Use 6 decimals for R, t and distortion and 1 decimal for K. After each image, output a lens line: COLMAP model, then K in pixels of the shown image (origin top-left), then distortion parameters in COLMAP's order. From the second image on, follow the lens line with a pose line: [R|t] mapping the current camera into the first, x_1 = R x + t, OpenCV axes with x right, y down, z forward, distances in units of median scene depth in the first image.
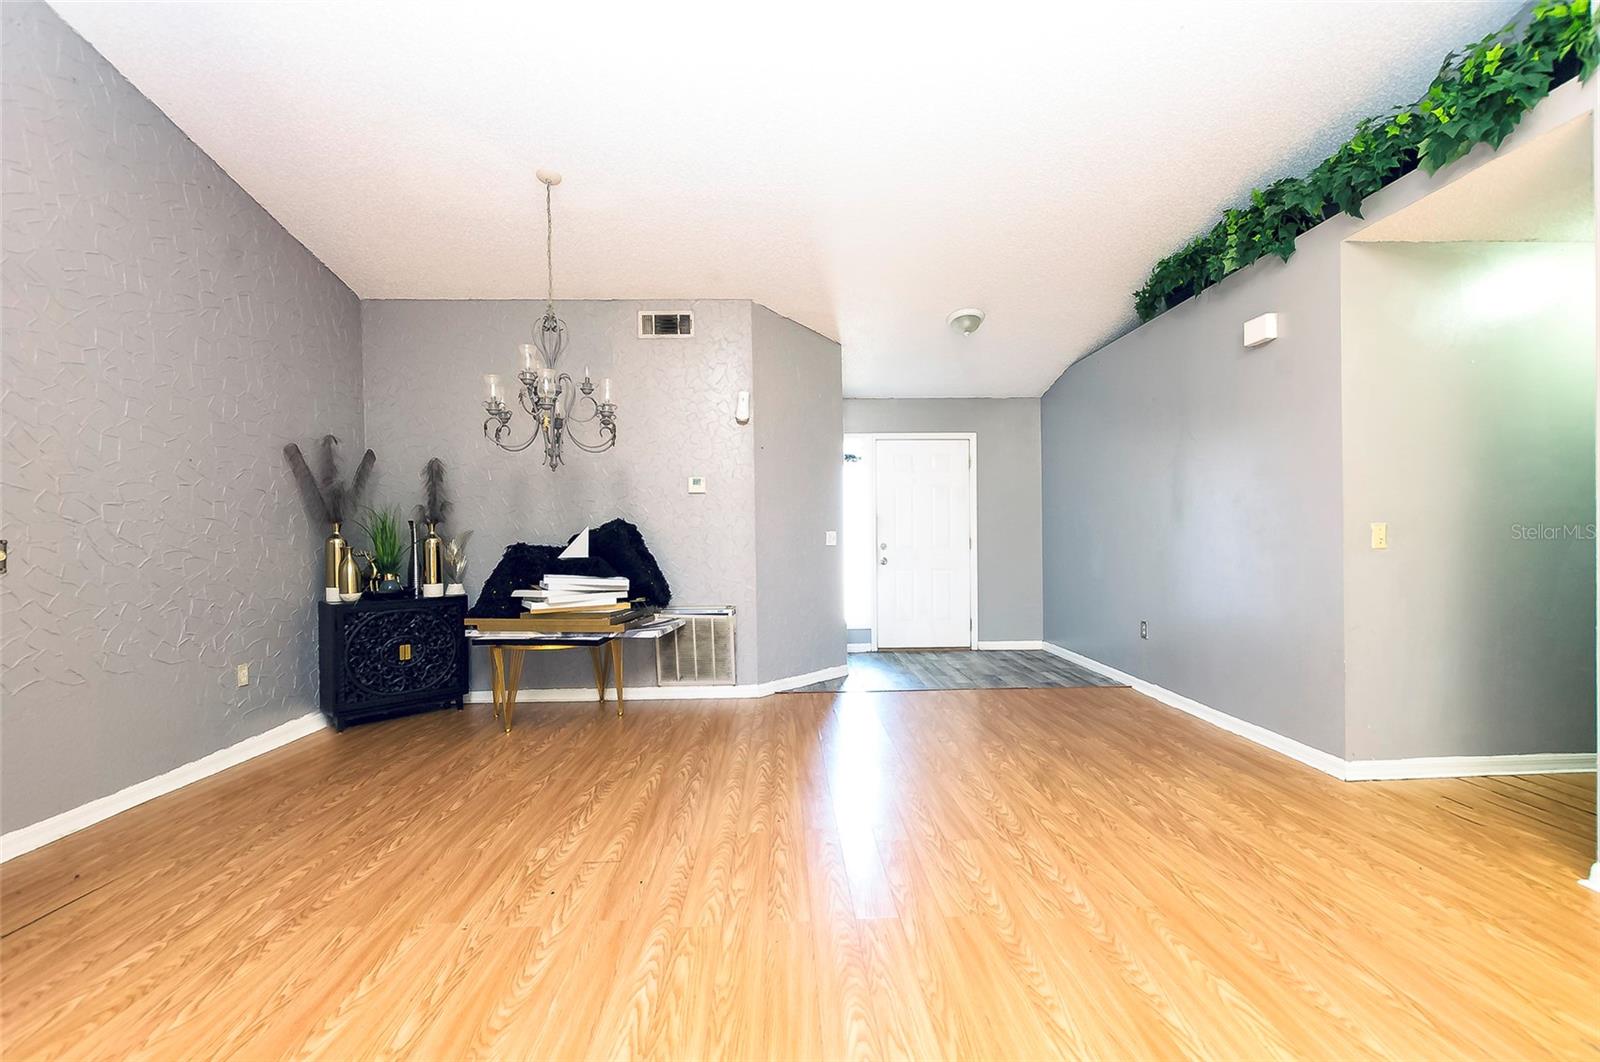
lens RADIAL K [[695.4, 0, 806.5], [0, 695.4, 541.5], [0, 0, 1]] dist [0.009524, -0.005182]
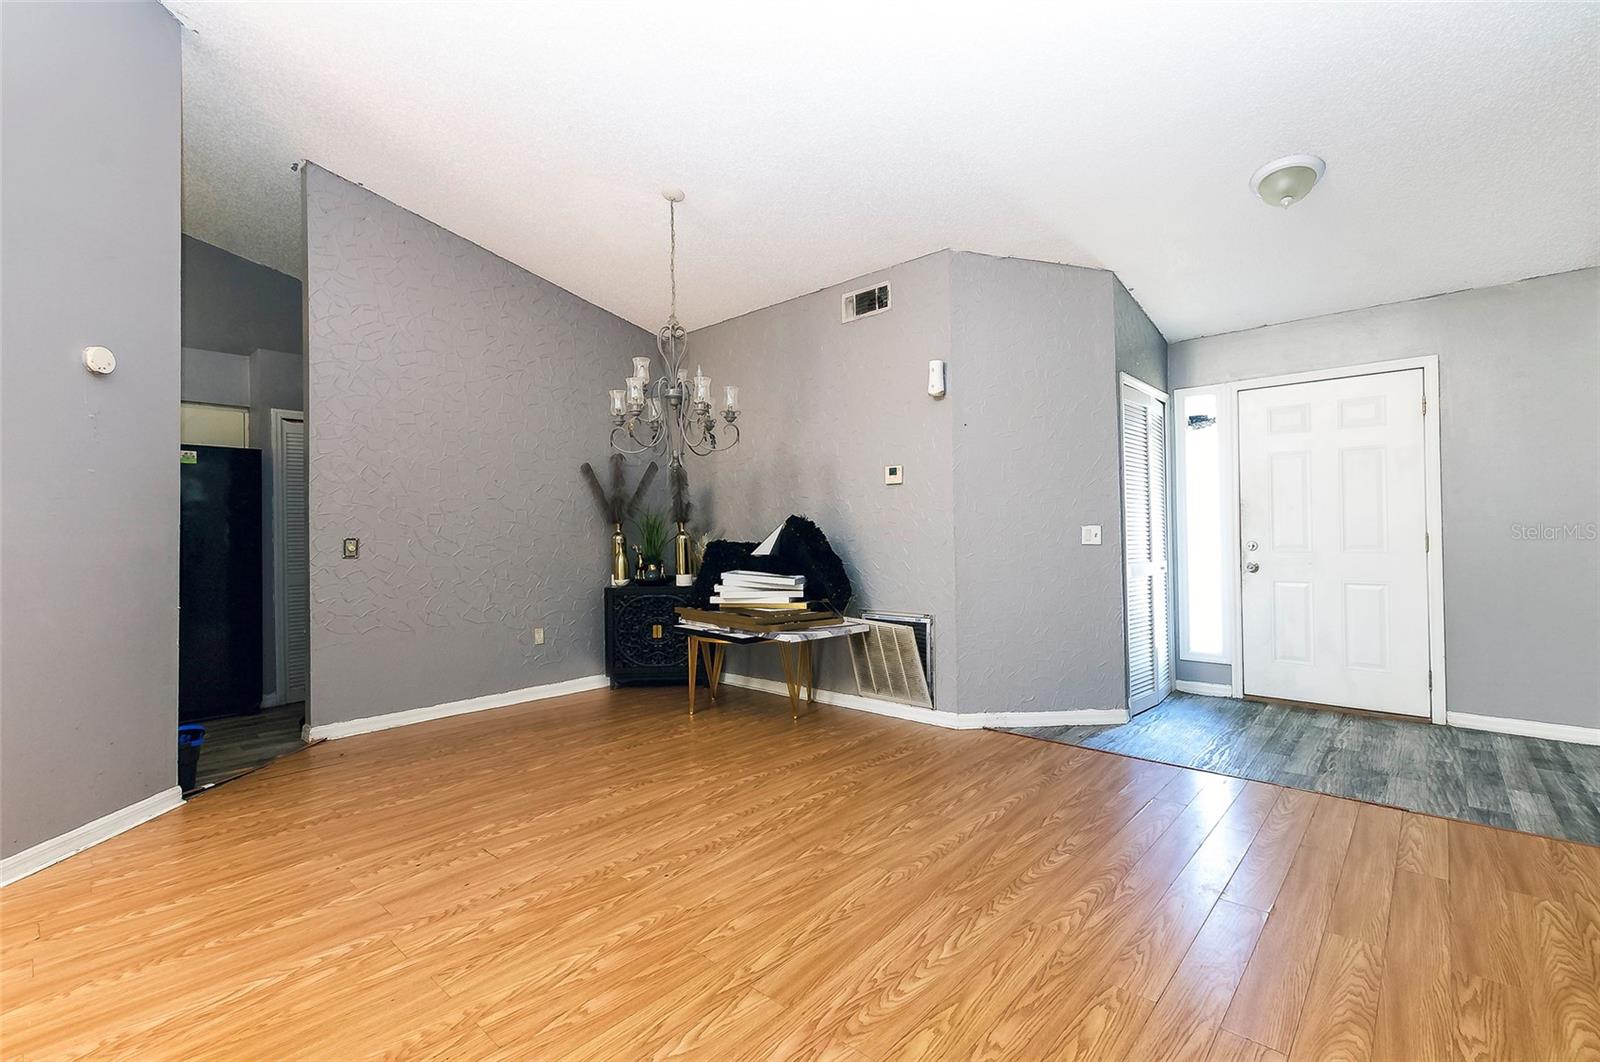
lens RADIAL K [[695.4, 0, 808.3], [0, 695.4, 527.9], [0, 0, 1]] dist [0.009524, -0.005182]
pose [[0.716555, -0.004290, -0.697517, 0.437545], [0.000129, 0.999982, -0.006018, -0.010075], [0.697530, 0.004223, 0.716543, 0.332294]]
